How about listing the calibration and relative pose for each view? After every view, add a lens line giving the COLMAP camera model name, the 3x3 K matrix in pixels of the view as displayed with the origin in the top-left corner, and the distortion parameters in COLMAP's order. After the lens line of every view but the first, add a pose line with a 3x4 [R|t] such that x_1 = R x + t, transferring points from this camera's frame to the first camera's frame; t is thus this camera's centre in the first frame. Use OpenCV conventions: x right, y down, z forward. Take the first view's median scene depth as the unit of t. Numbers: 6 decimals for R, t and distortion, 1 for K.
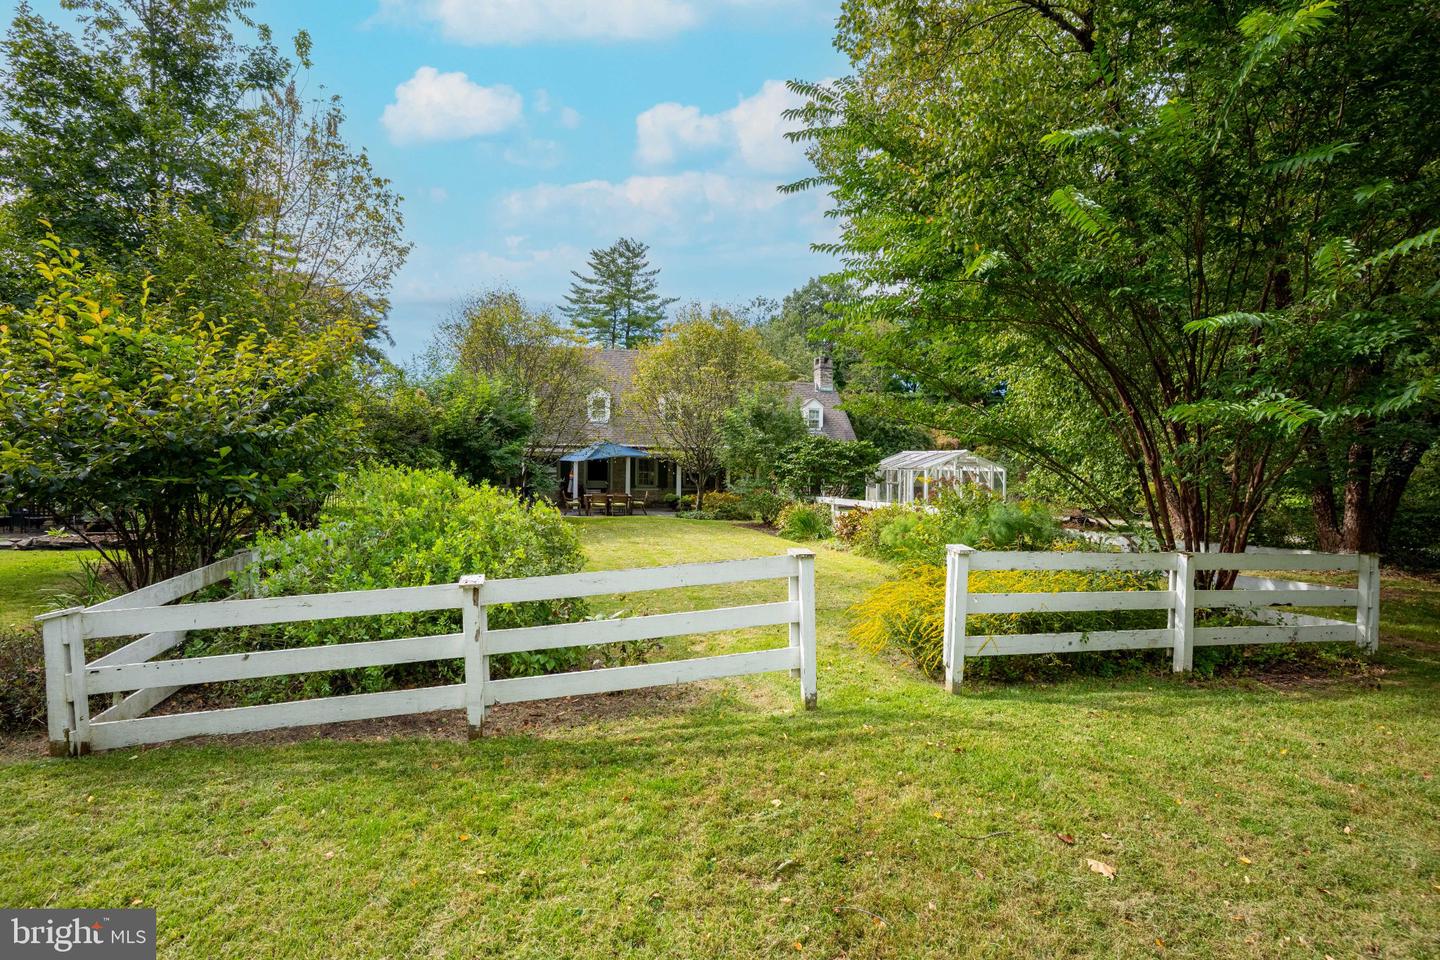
lens RADIAL K [[718.8, 0, 710.9], [0, 718.8, 473.3], [0, 0, 1]] dist [-0.081701, 0.036880]
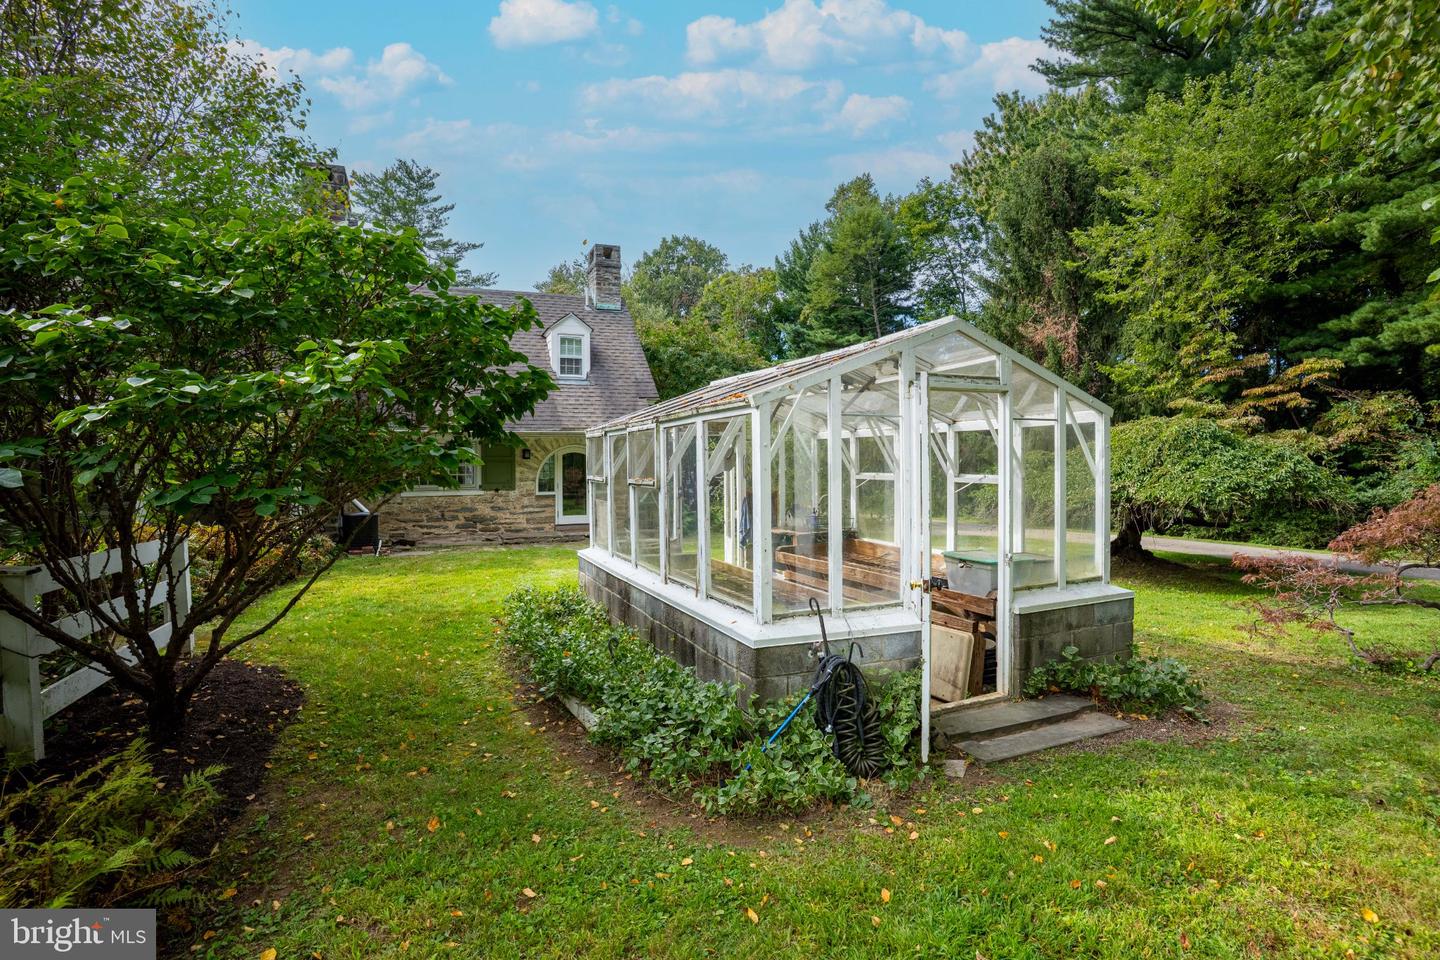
lens RADIAL K [[703.1, 0, 717.9], [0, 703.1, 473.3], [0, 0, 1]] dist [-0.075270, 0.032837]
pose [[0.985738, -0.022654, 0.166755, 0.208214], [0.022765, 0.999740, 0.001250, 0.009306], [-0.166740, 0.002564, 0.985998, 0.656976]]
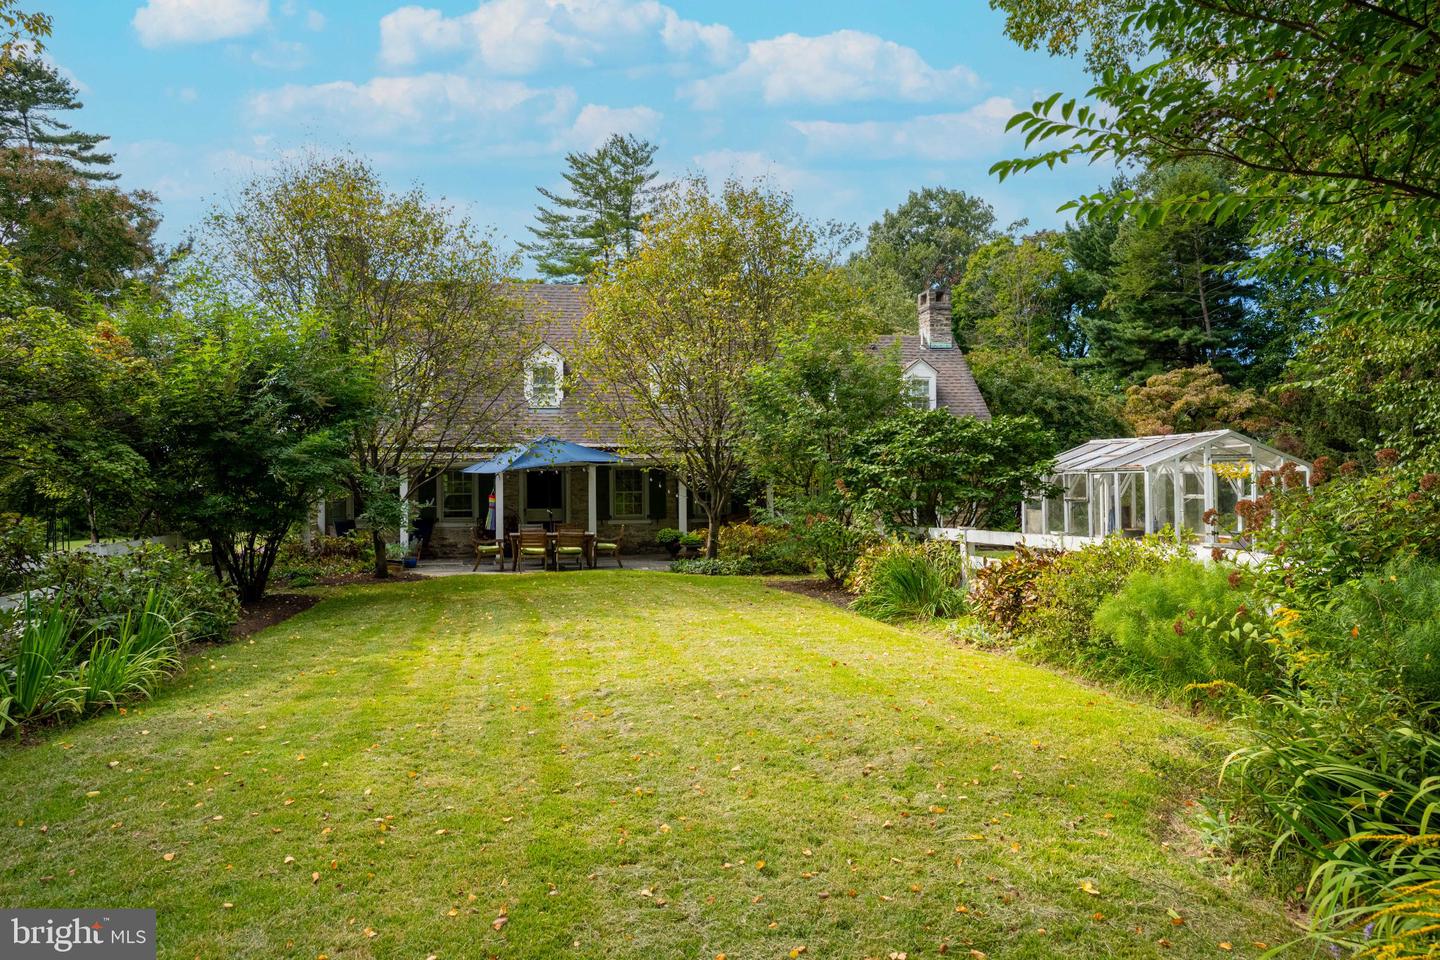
lens RADIAL K [[1036.4, 0, 720.0], [0, 1036.4, 480.0], [0, 0, 1]] dist [-0.006451, 0.001736]
pose [[0.998463, -0.022513, -0.050640, 0.028820], [0.021536, 0.999573, -0.019749, 0.007719], [0.051063, 0.018628, 0.998522, 0.201343]]
